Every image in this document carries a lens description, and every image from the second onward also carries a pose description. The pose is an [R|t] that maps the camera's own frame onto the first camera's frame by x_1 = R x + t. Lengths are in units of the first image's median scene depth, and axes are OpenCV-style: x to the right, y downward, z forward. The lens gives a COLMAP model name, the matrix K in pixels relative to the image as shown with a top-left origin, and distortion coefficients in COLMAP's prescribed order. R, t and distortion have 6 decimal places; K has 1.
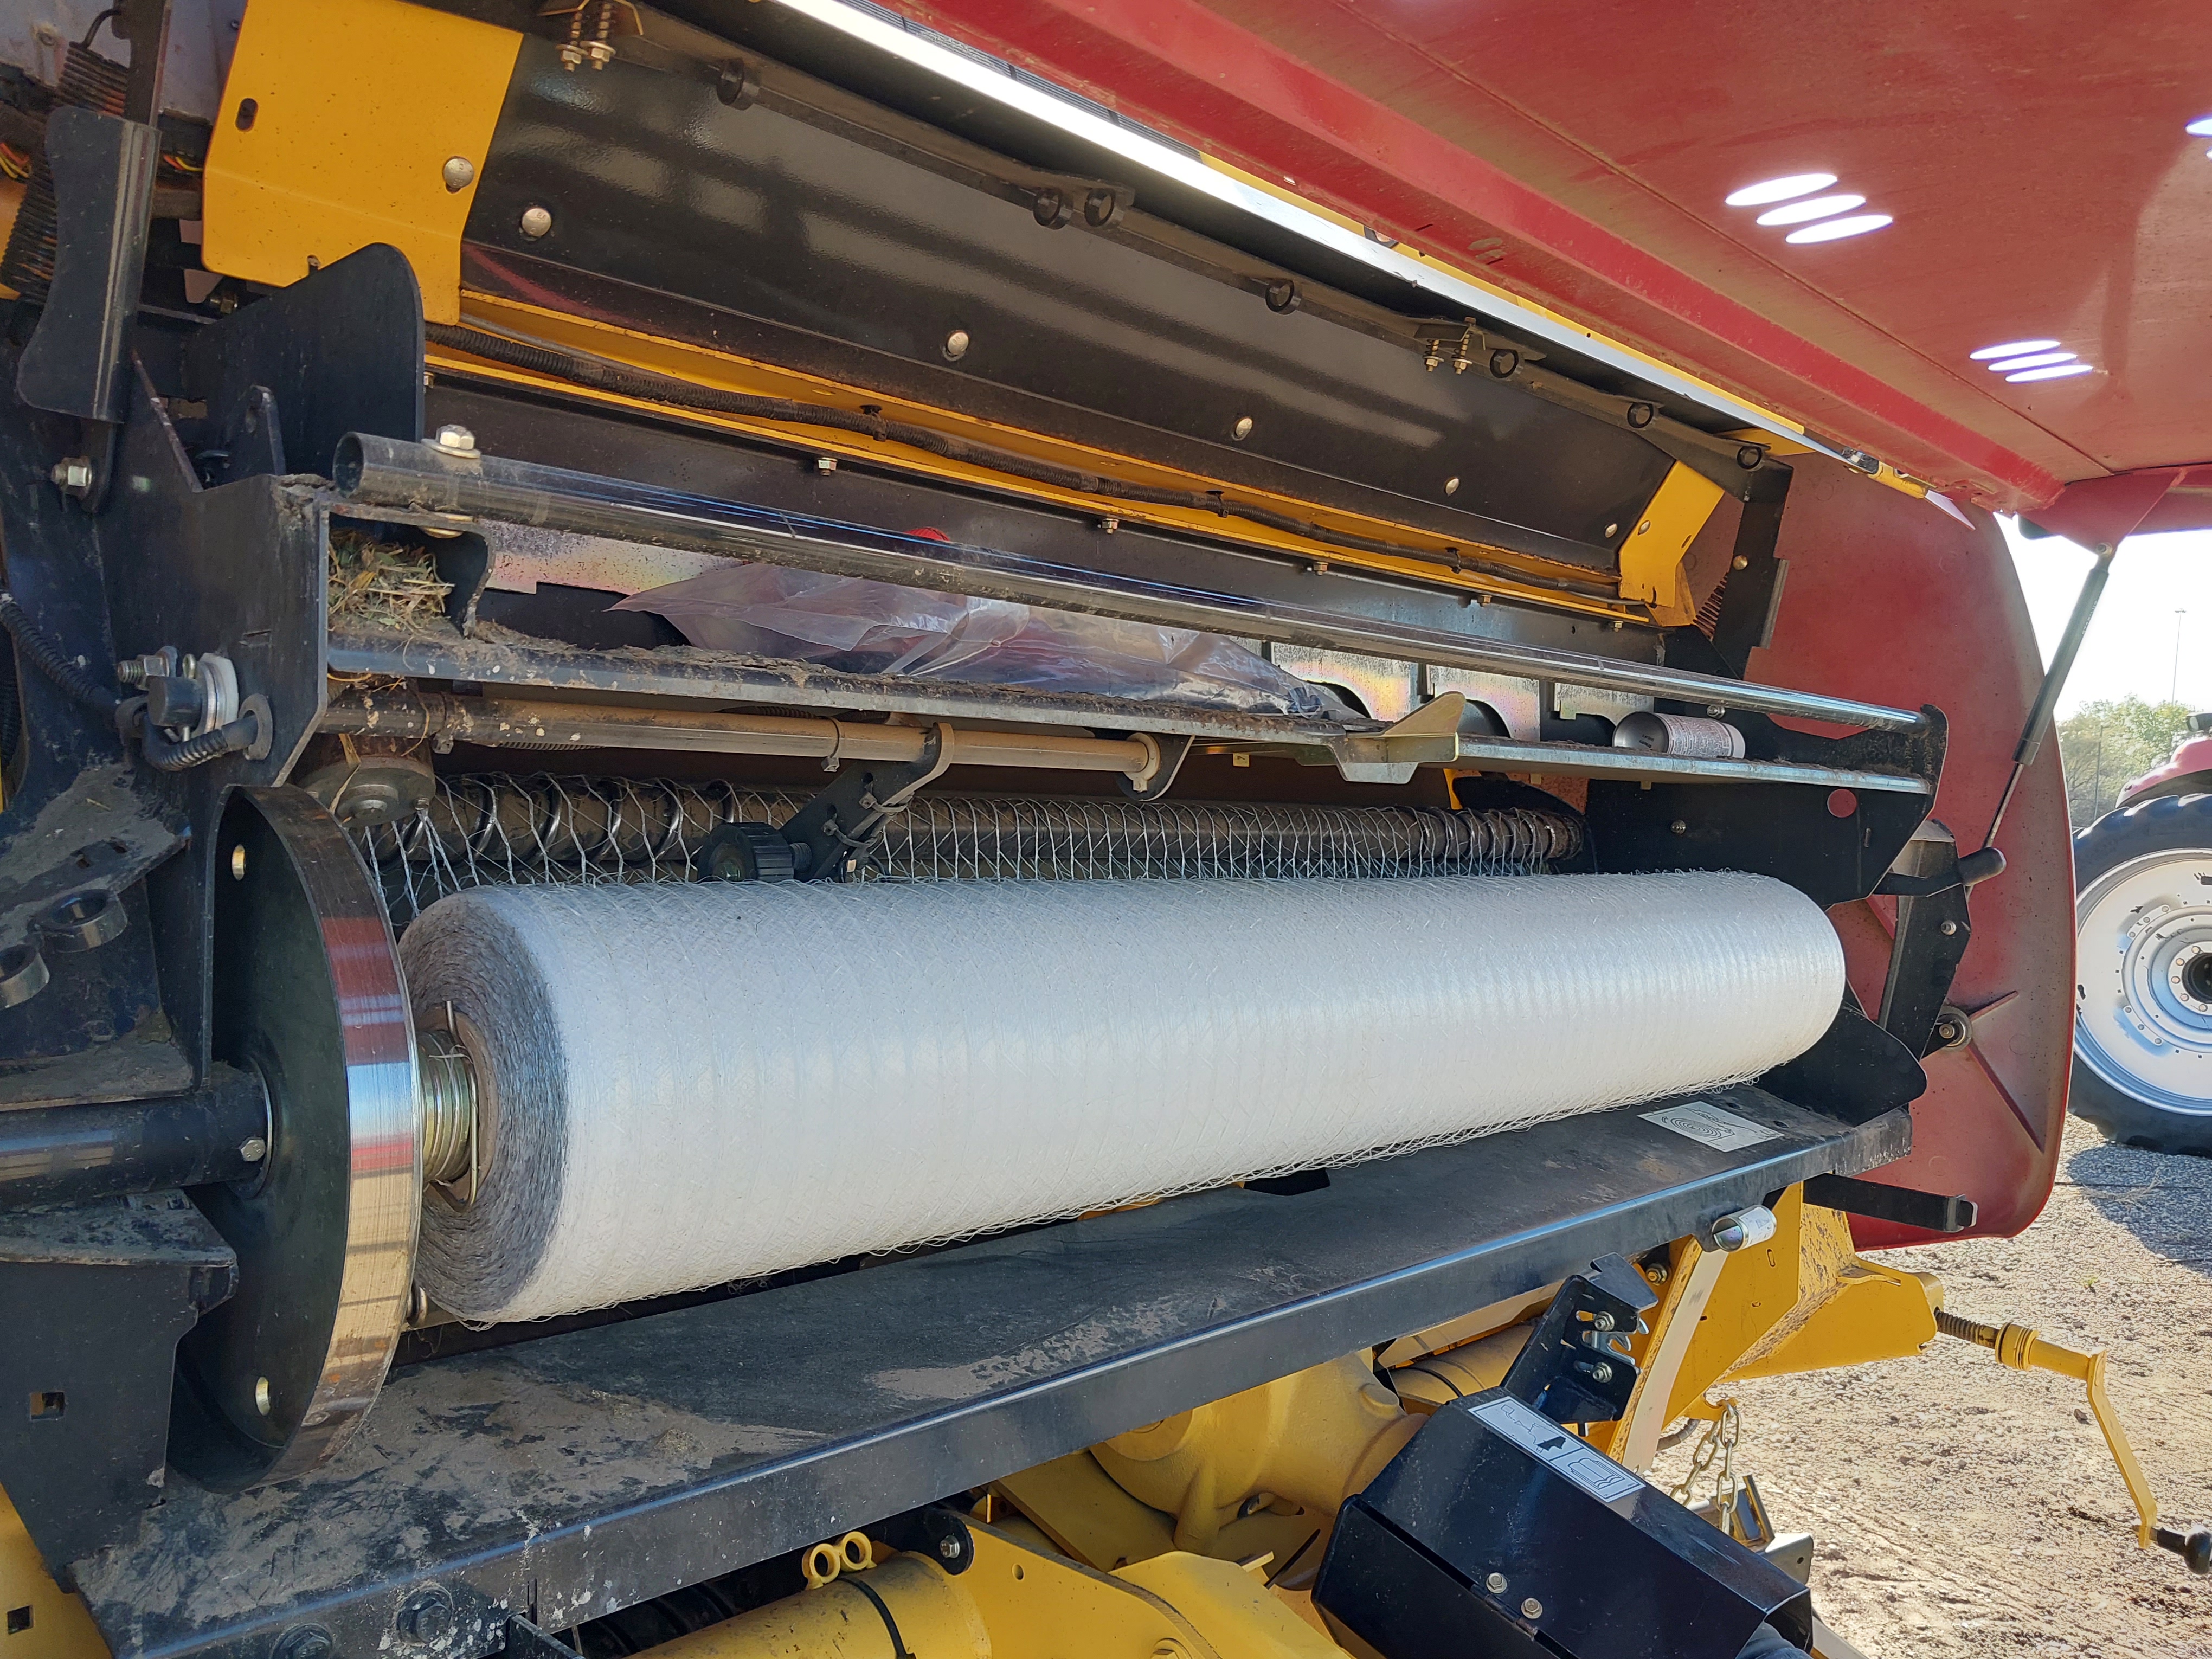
lens RADIAL K [[1708.5, 0, 1104.3], [0, 1708.5, 829.9], [0, 0, 1]] dist [0.021743, -0.028917]
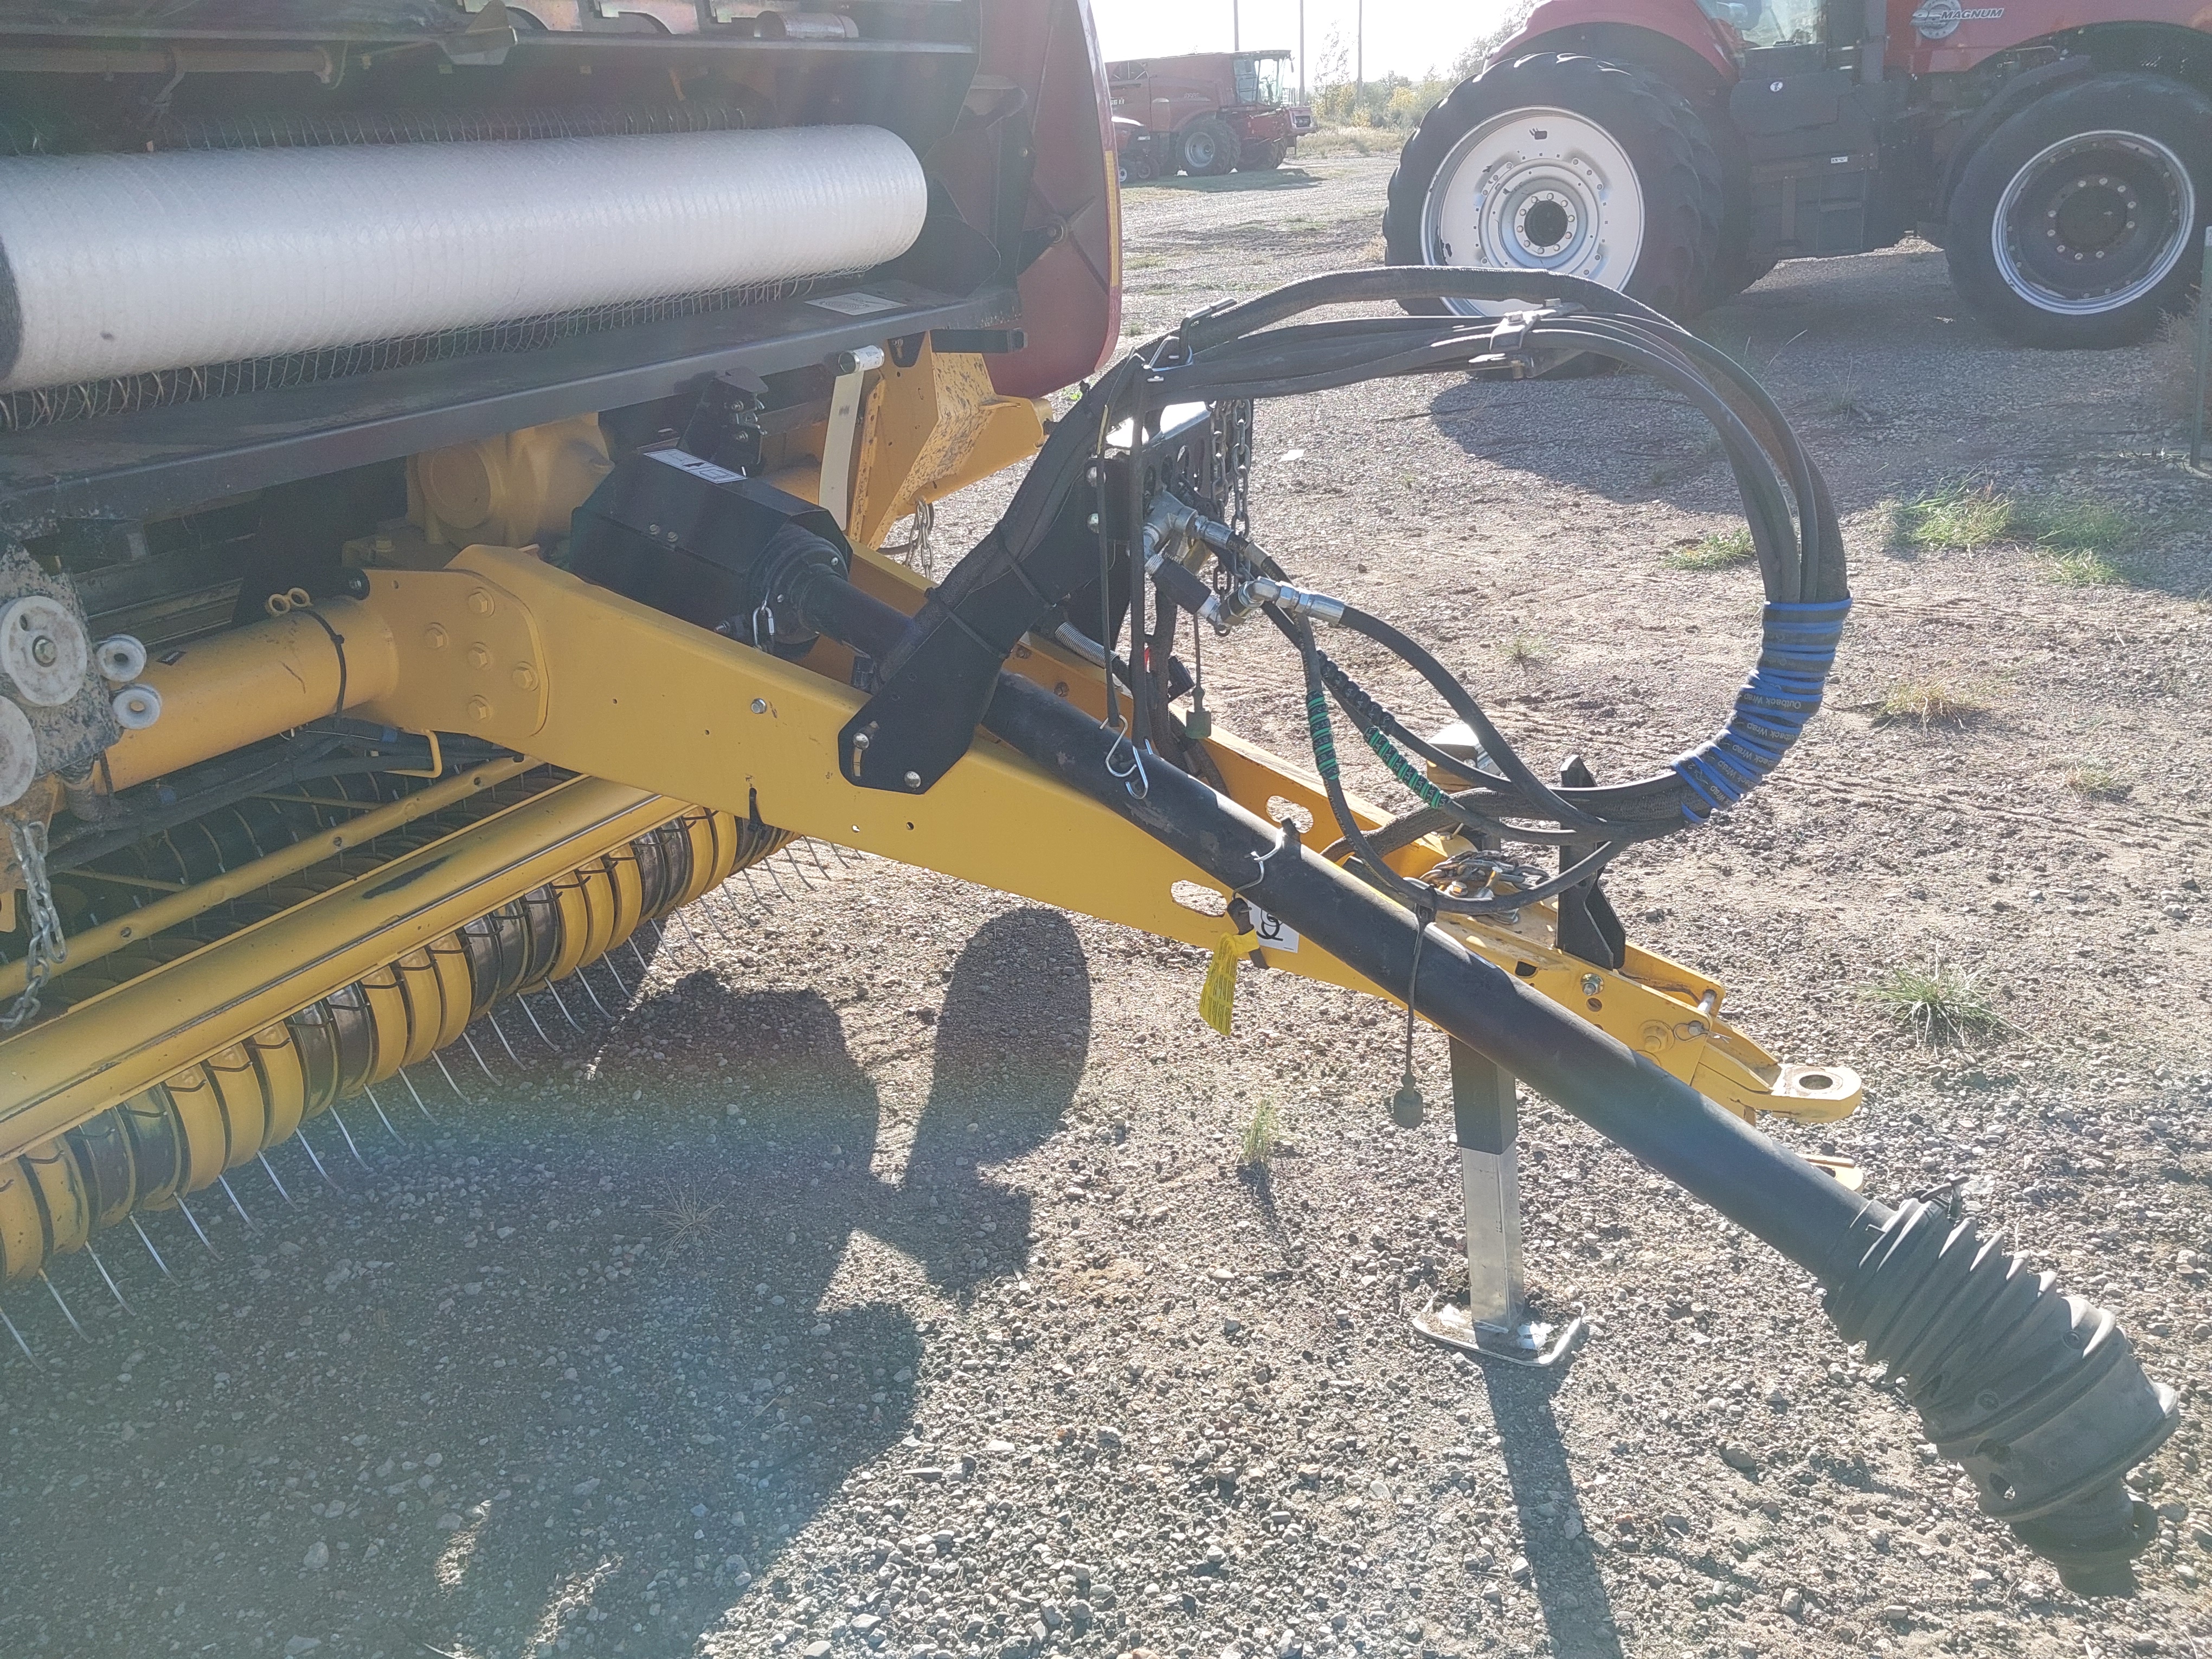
lens RADIAL K [[1708.5, 0, 1102.6], [0, 1708.5, 818.2], [0, 0, 1]] dist [0.021743, -0.028917]
pose [[0.959671, -0.192724, 0.204666, 0.228304], [0.111652, 0.929440, 0.351676, 0.119760], [-0.258001, -0.314642, 0.913475, -0.816658]]
